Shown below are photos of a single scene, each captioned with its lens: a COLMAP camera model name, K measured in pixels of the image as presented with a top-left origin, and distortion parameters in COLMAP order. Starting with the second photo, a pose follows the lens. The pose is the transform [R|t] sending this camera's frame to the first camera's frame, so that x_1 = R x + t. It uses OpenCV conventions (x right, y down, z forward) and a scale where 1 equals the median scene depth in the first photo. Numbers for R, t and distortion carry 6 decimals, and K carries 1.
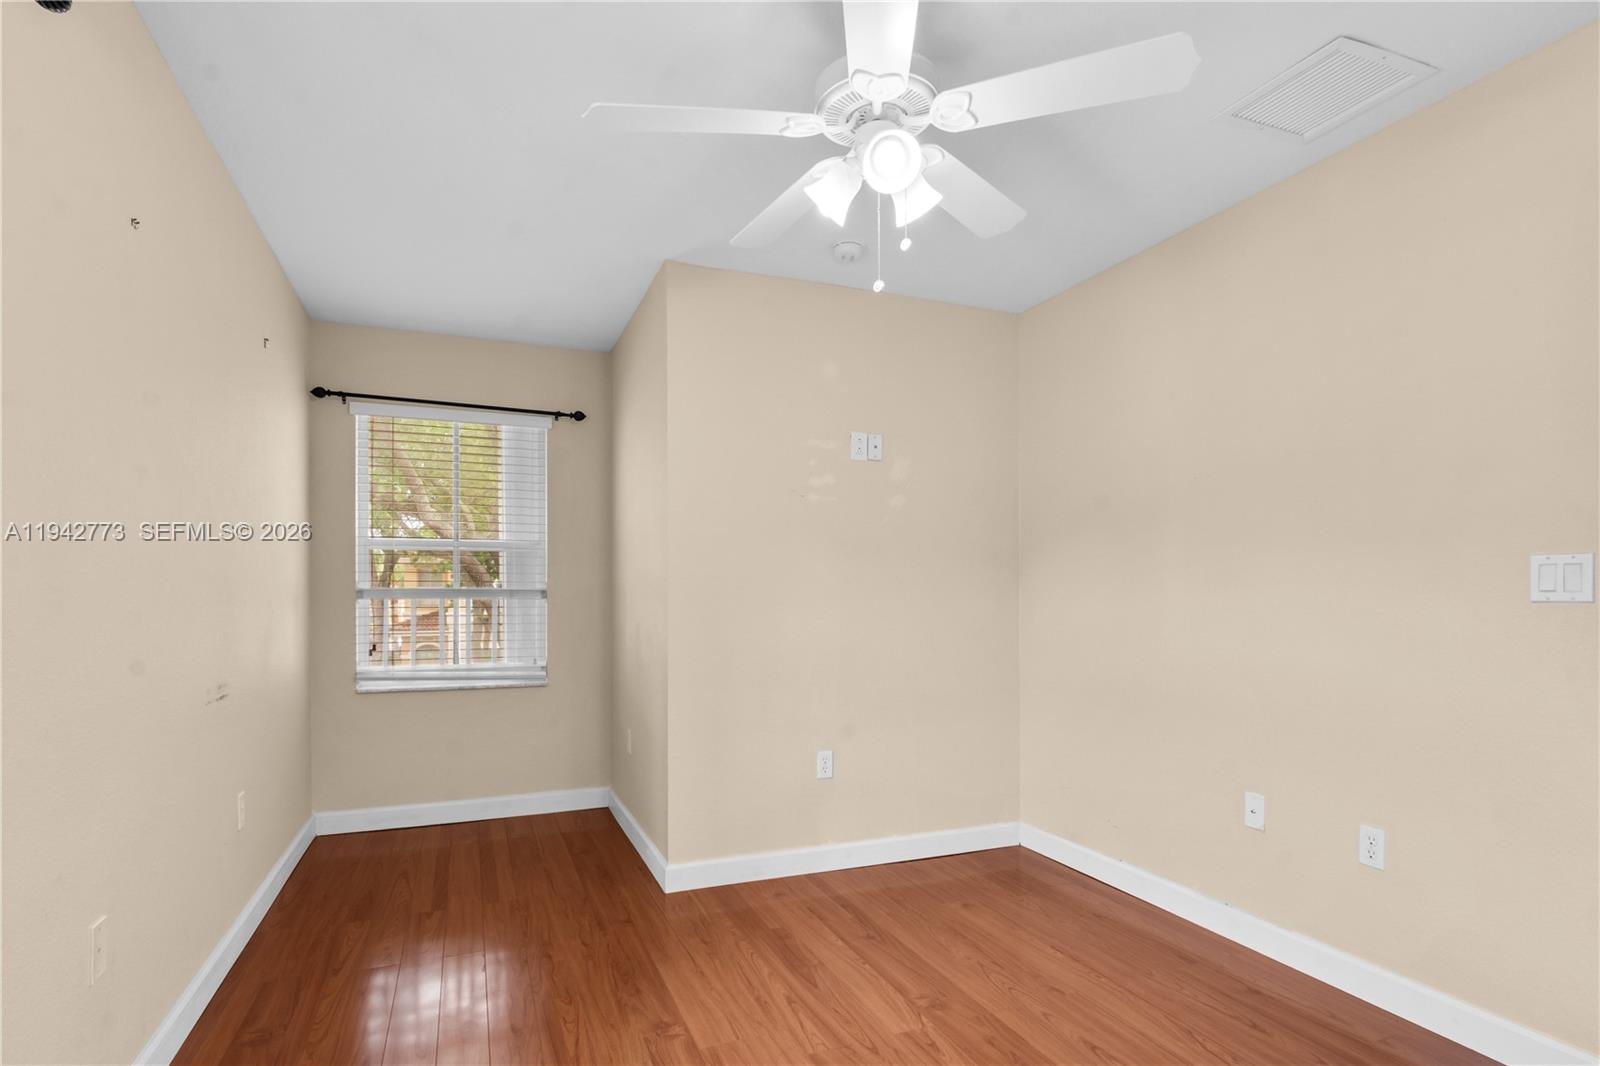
lens RADIAL K [[797.2, 0, 797.2], [0, 797.2, 562.7], [0, 0, 1]] dist [0.000743, 0.000293]
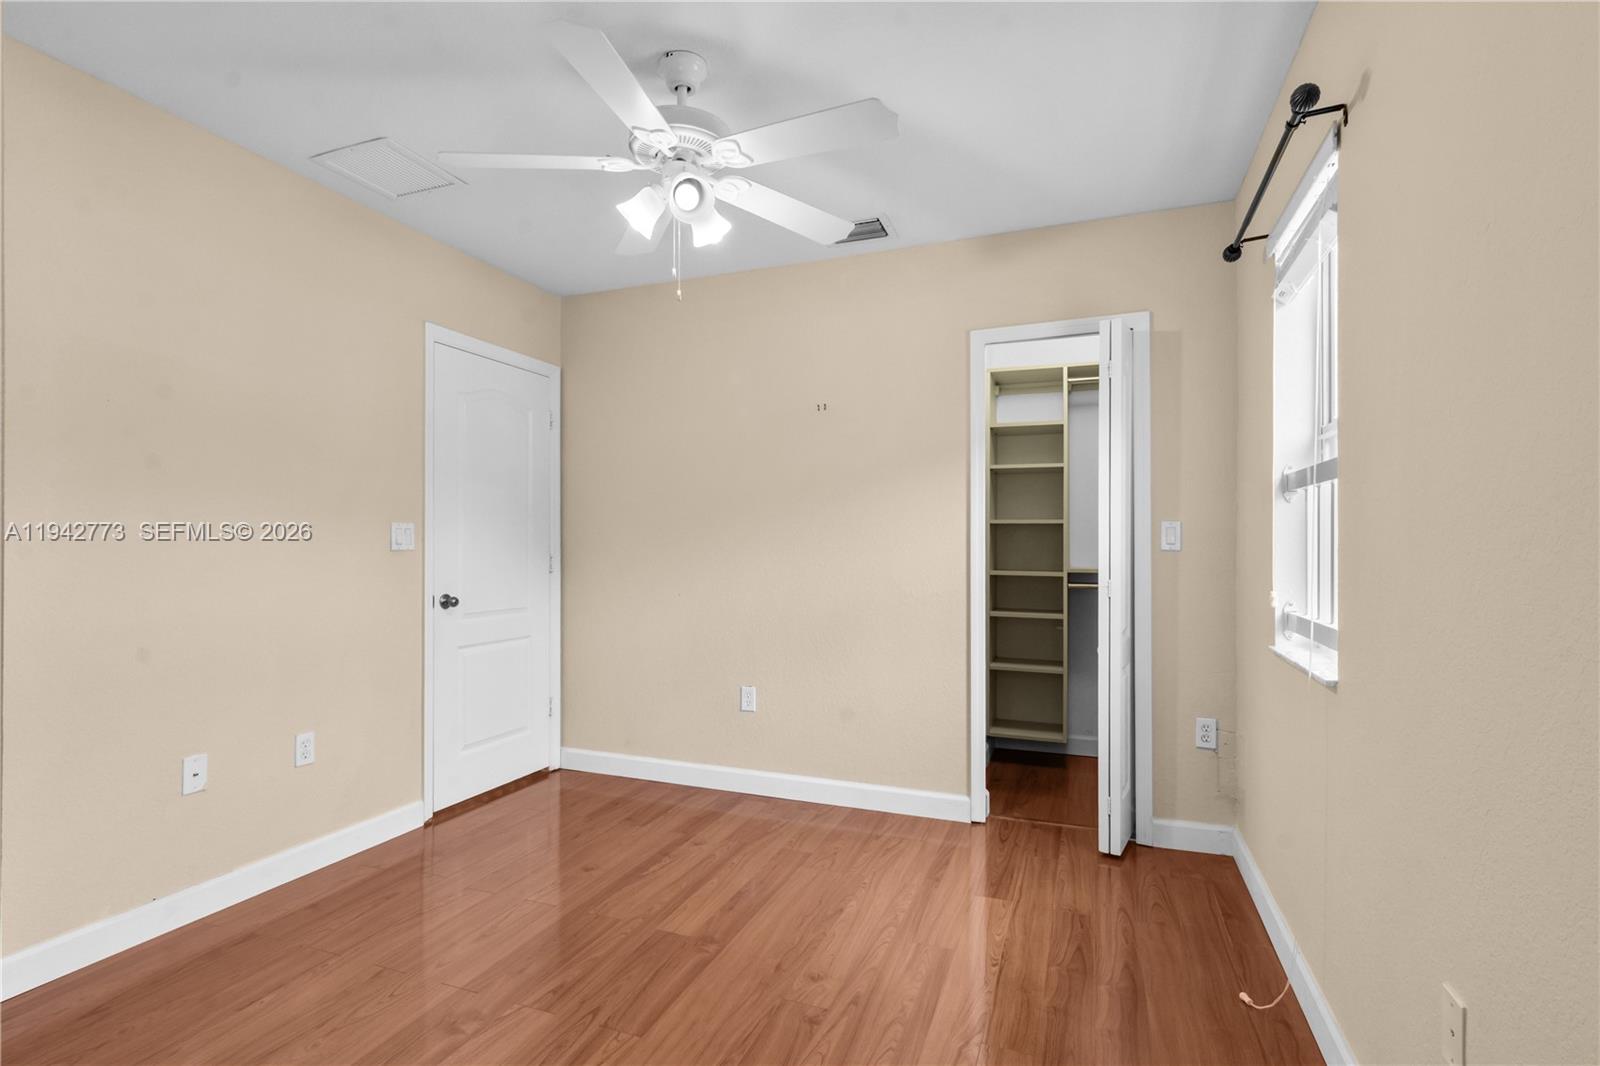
lens RADIAL K [[796.5, 0, 791.9], [0, 796.5, 515.7], [0, 0, 1]] dist [0.001600, 0.000689]
pose [[-0.726860, 0.015101, 0.686619, -0.468238], [-0.034163, 0.997726, -0.058109, 0.030754], [-0.685935, -0.065694, -0.724691, 0.973272]]
